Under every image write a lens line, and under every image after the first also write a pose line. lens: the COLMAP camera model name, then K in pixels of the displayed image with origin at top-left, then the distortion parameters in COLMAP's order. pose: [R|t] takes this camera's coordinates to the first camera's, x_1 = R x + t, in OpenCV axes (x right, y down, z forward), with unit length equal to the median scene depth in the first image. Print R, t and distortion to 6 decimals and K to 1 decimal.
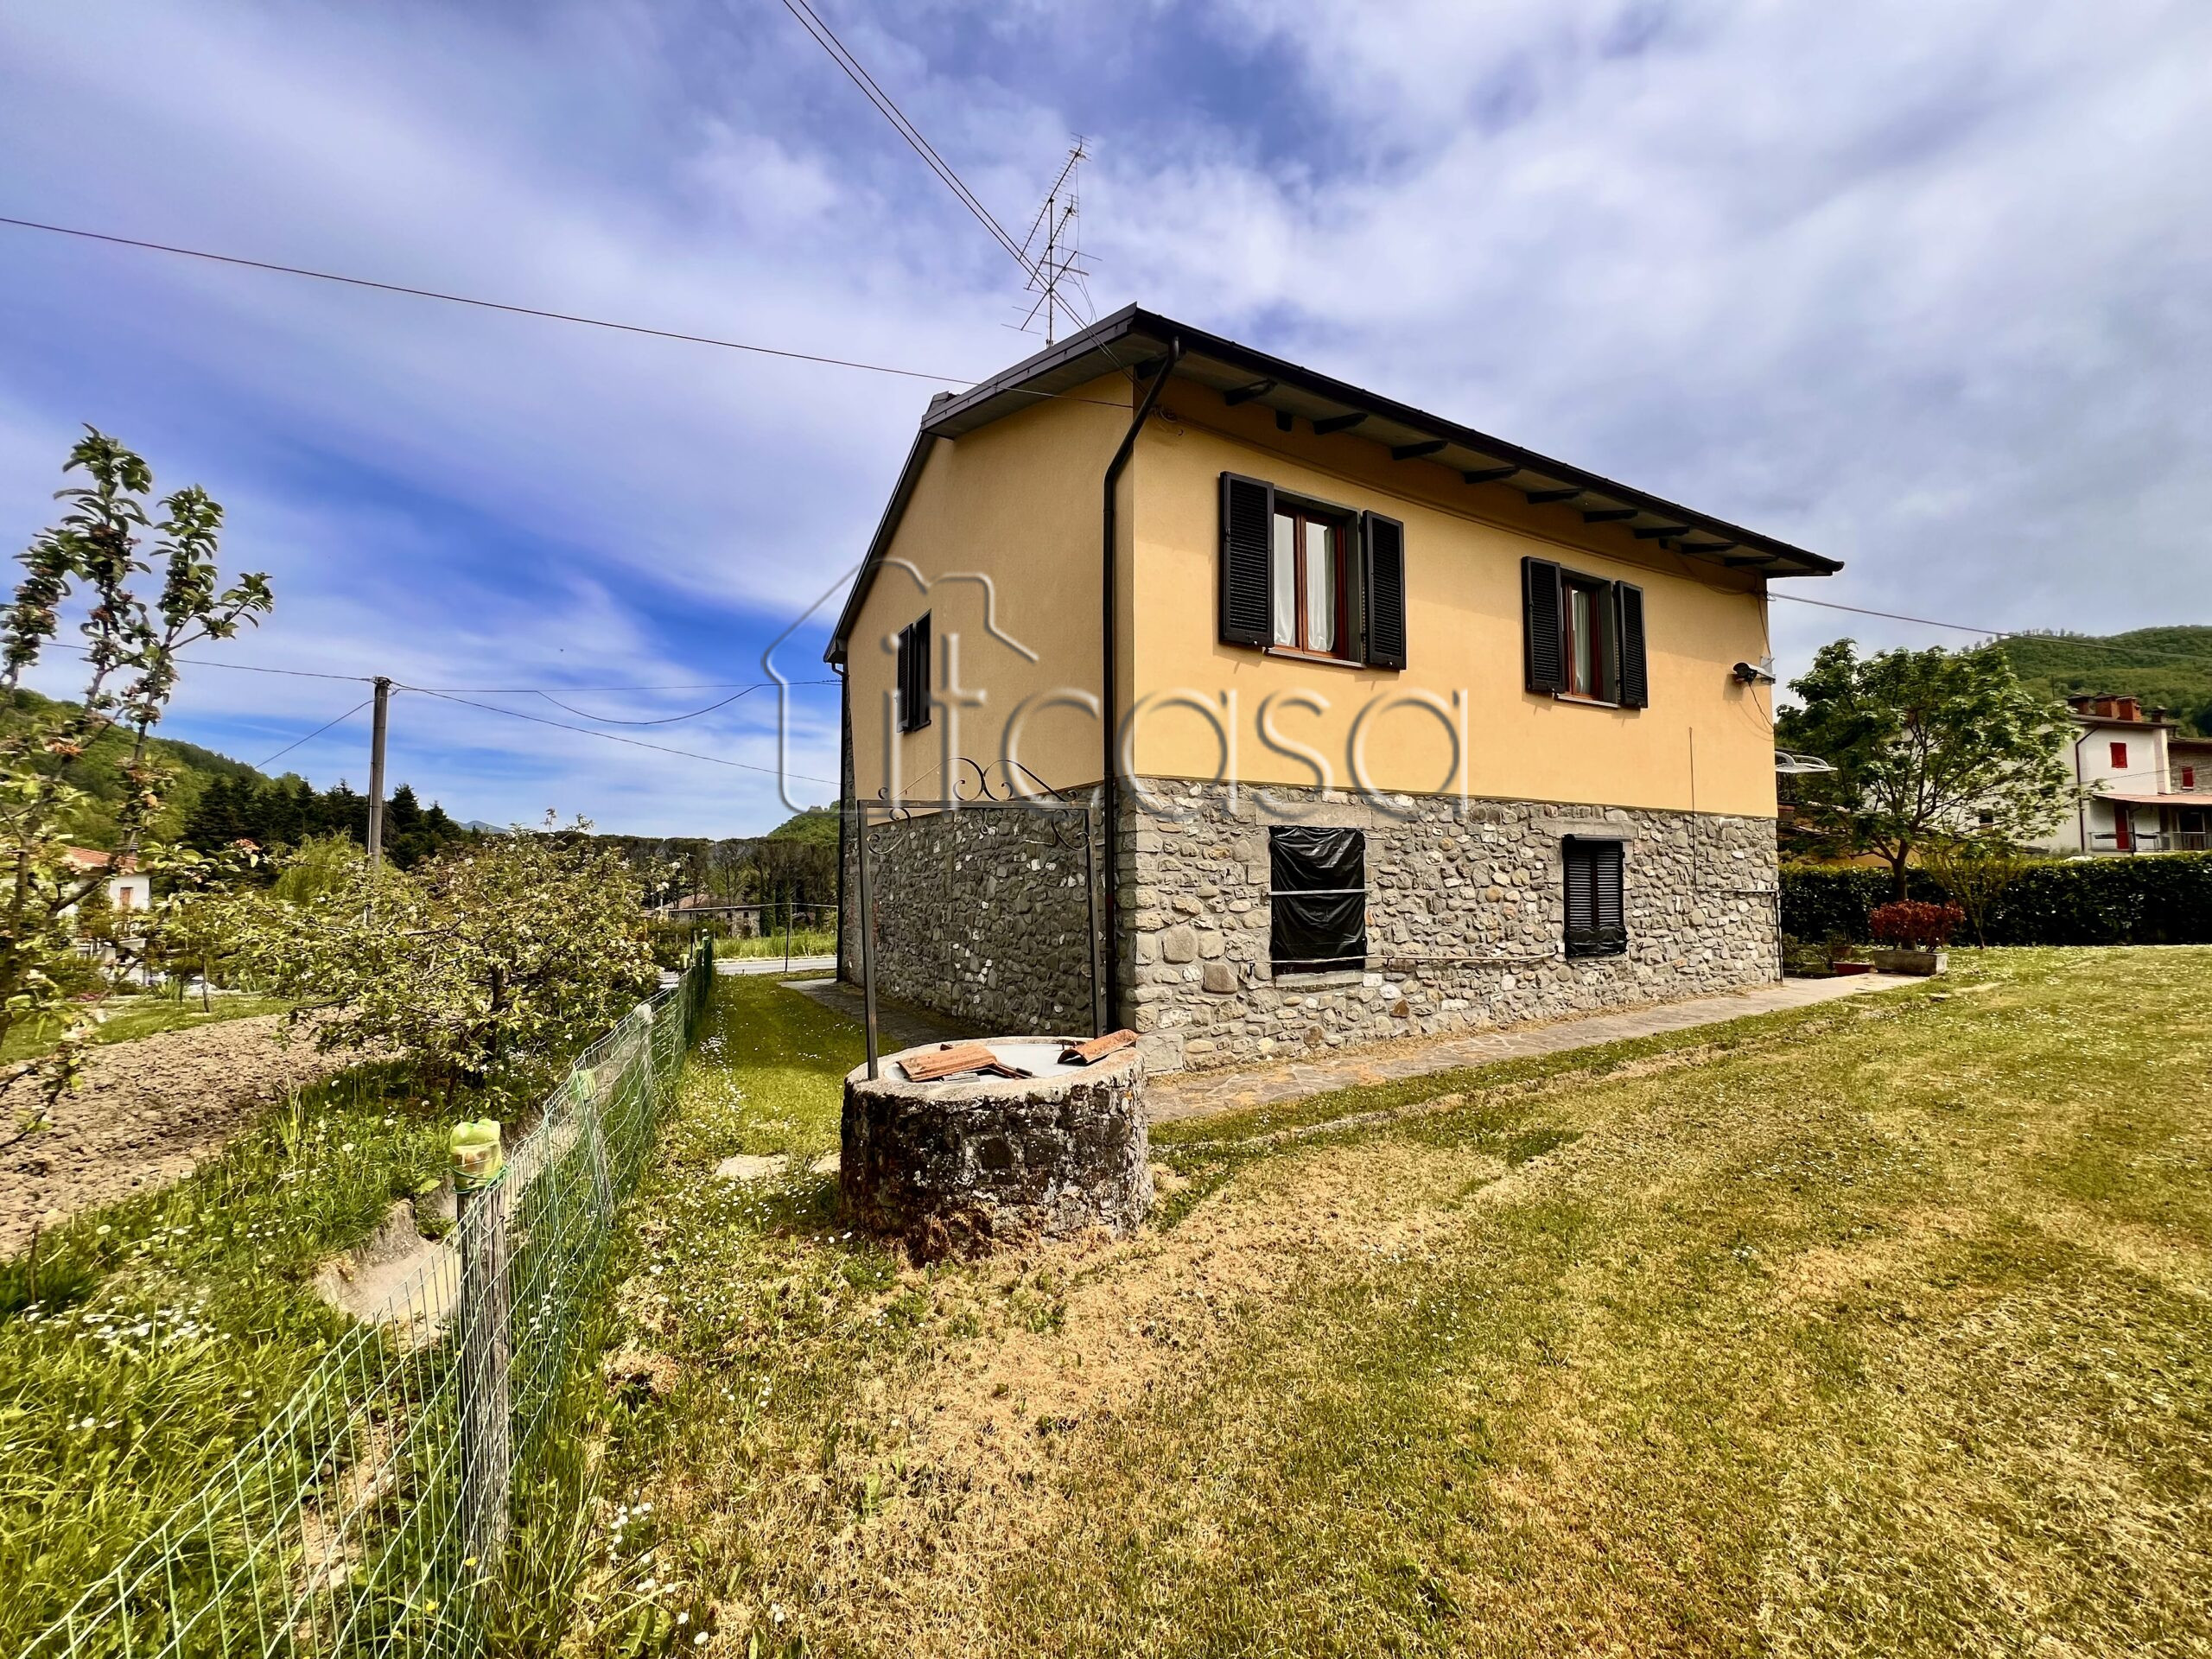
lens RADIAL K [[876.5, 0, 1106.0], [0, 876.5, 829.5], [0, 0, 1]] dist [-0.004817, -0.000180]
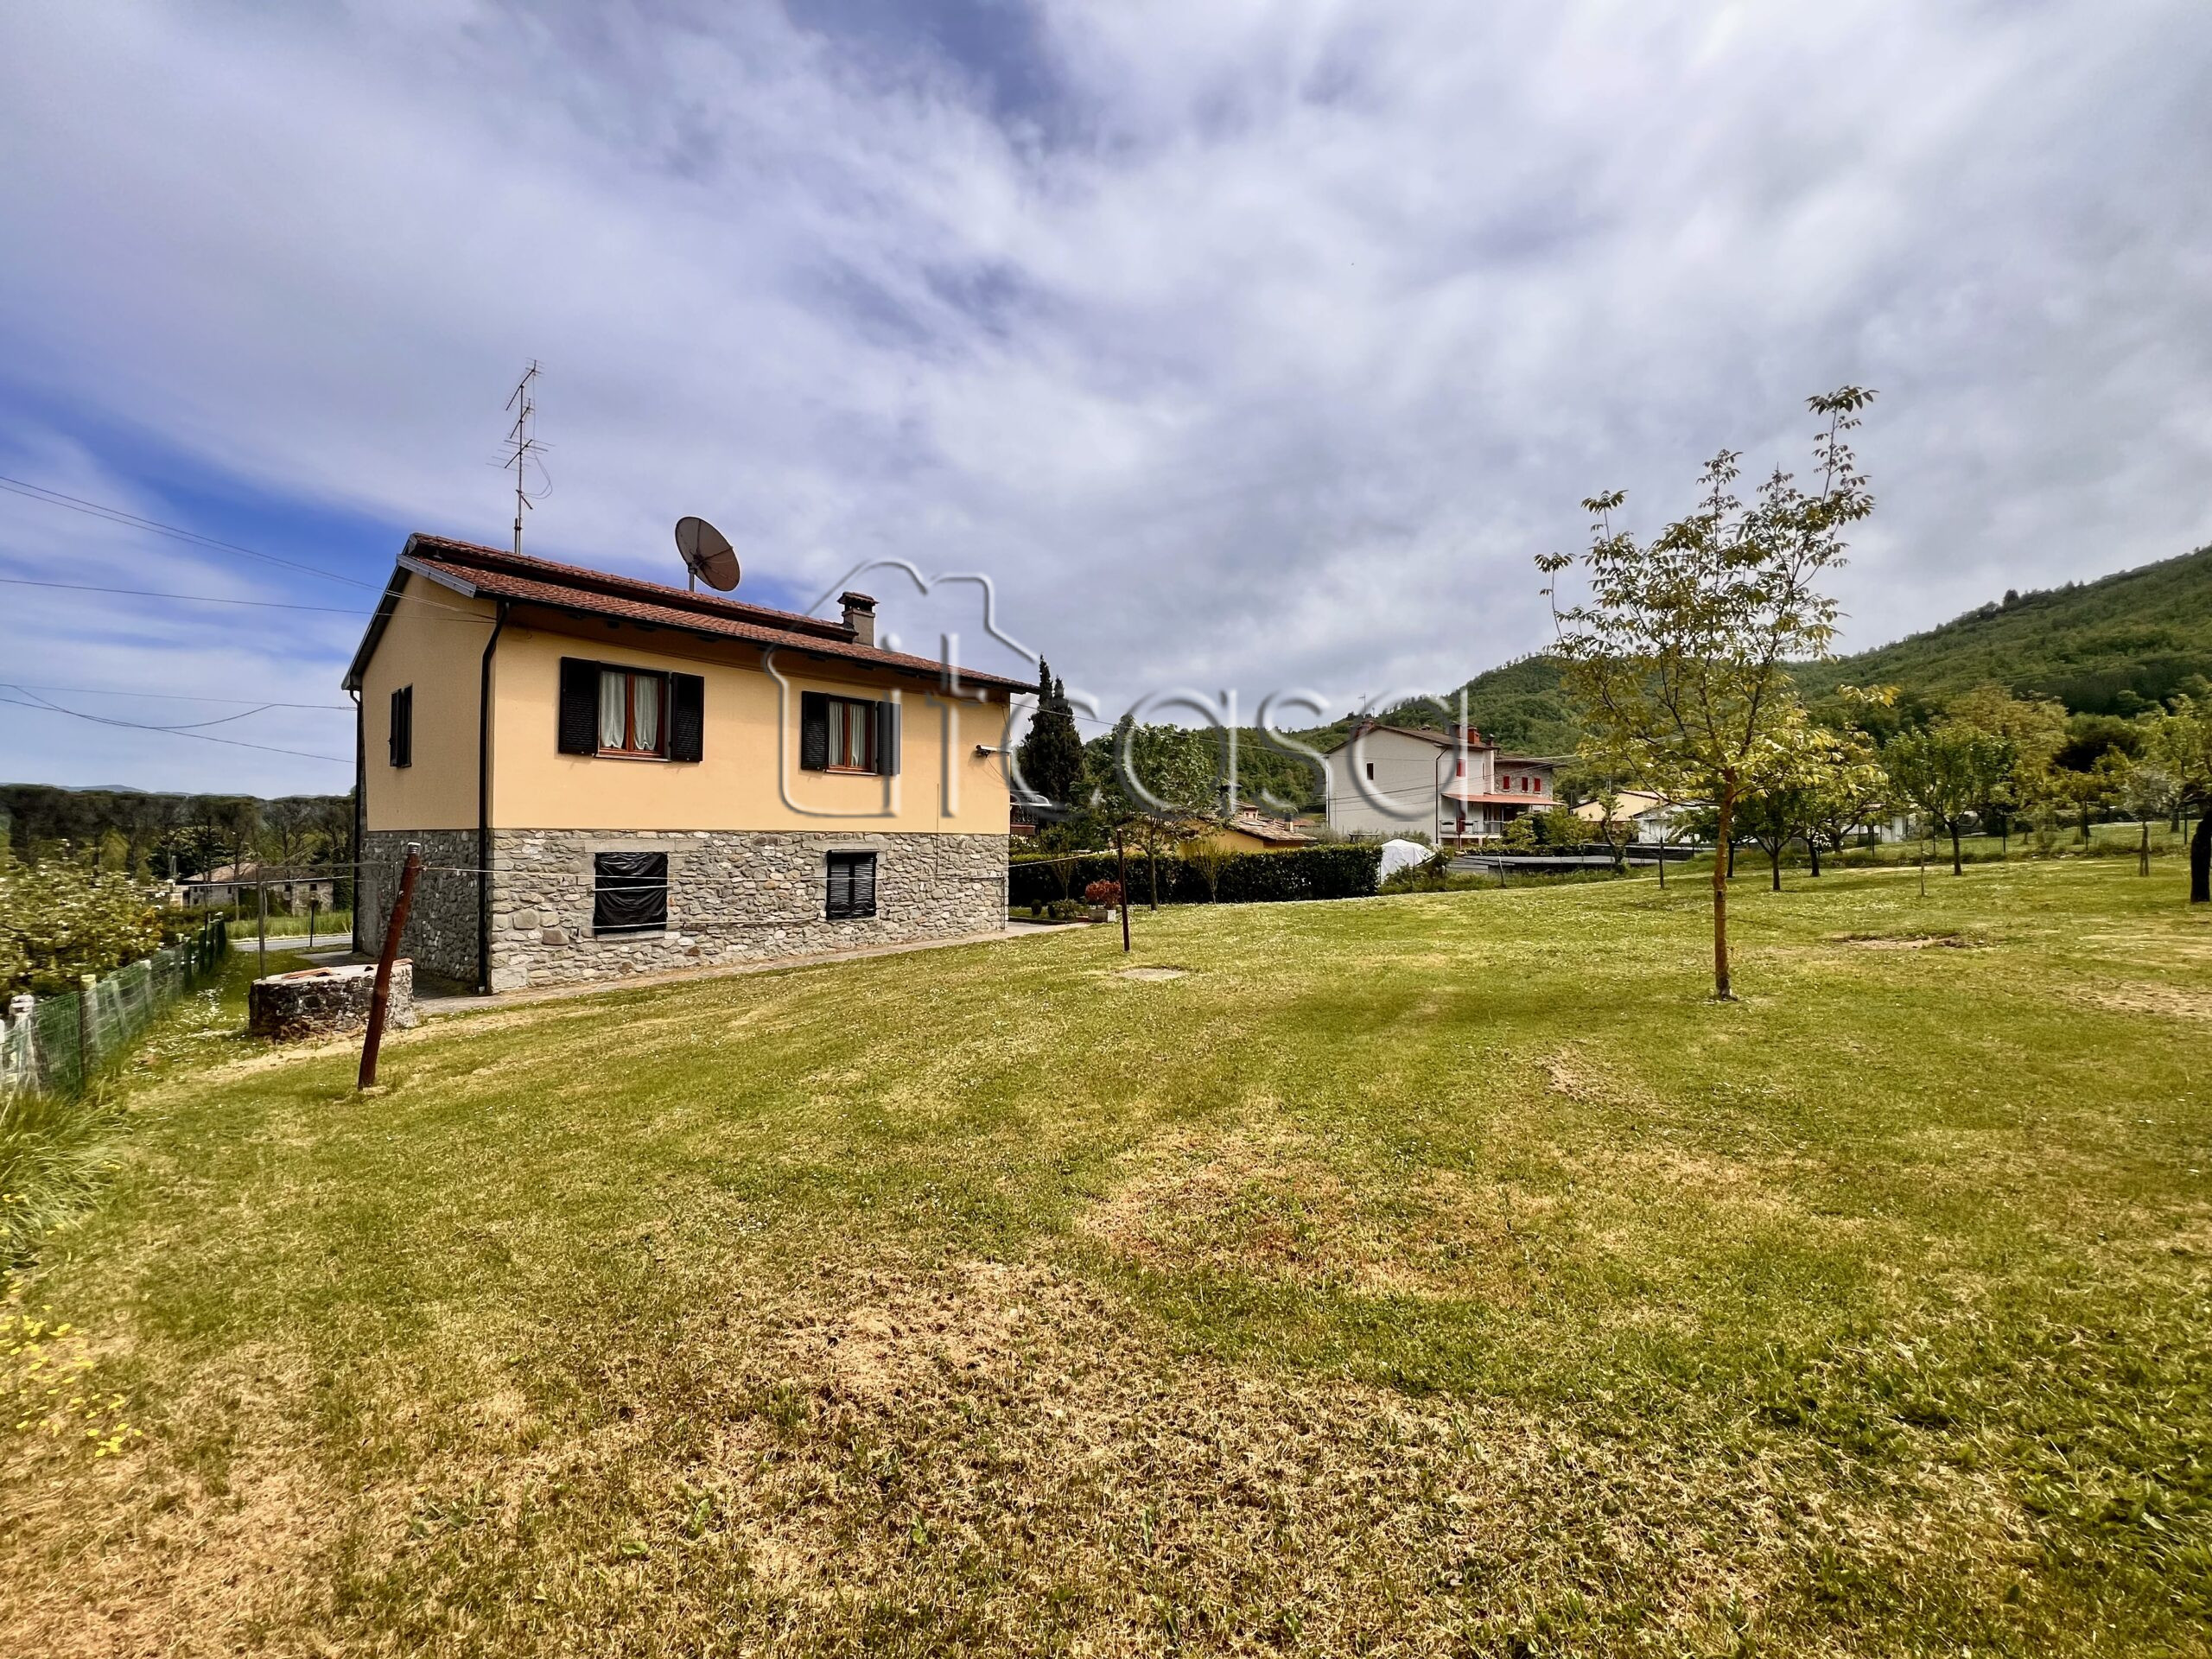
lens RADIAL K [[876.5, 0, 1106.0], [0, 876.5, 829.5], [0, 0, 1]] dist [-0.004817, -0.000180]
pose [[0.941959, 0.006183, 0.335671, 0.499526], [-0.020257, 0.999055, 0.038444, -0.124478], [-0.335116, -0.043013, 0.941194, -0.917912]]
